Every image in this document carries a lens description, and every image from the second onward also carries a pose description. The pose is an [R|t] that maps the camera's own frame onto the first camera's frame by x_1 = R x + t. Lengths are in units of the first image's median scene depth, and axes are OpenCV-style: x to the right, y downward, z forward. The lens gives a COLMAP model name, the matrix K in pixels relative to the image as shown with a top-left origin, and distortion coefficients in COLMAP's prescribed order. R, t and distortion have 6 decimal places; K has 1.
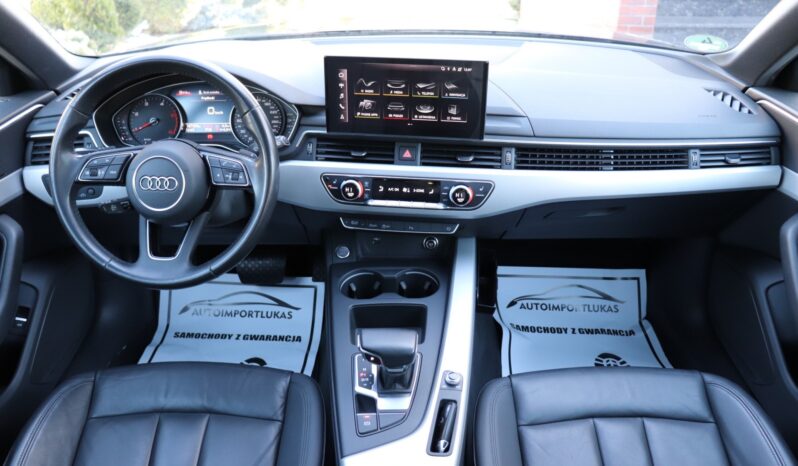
lens RADIAL K [[652.6, 0, 399.0], [0, 652.6, 233.0], [0, 0, 1]] dist [-0.183558, 0.142526]
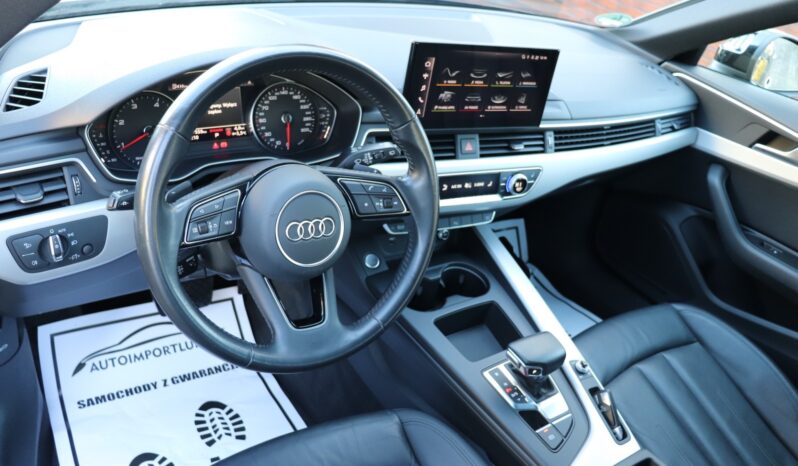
lens RADIAL K [[652.6, 0, 399.0], [0, 652.6, 233.0], [0, 0, 1]] dist [-0.183558, 0.142526]
pose [[0.819906, -0.169727, 0.546761, -0.586312], [0.112452, 0.984184, 0.136884, -0.136705], [-0.561346, -0.050747, 0.826024, 0.284732]]
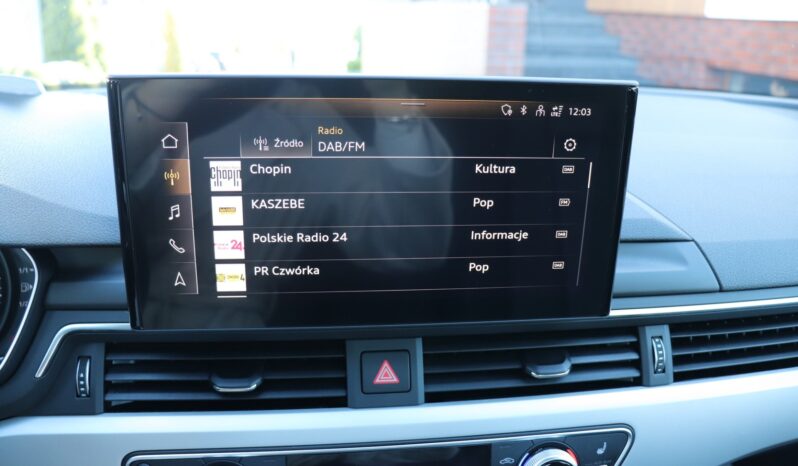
lens RADIAL K [[652.6, 0, 399.0], [0, 652.6, 233.0], [0, 0, 1]] dist [-0.183558, 0.142526]
pose [[0.968482, -0.057226, 0.242420, -0.056892], [0.095405, 0.984254, -0.148804, -0.140806], [-0.230087, 0.167243, 0.958692, 0.658886]]
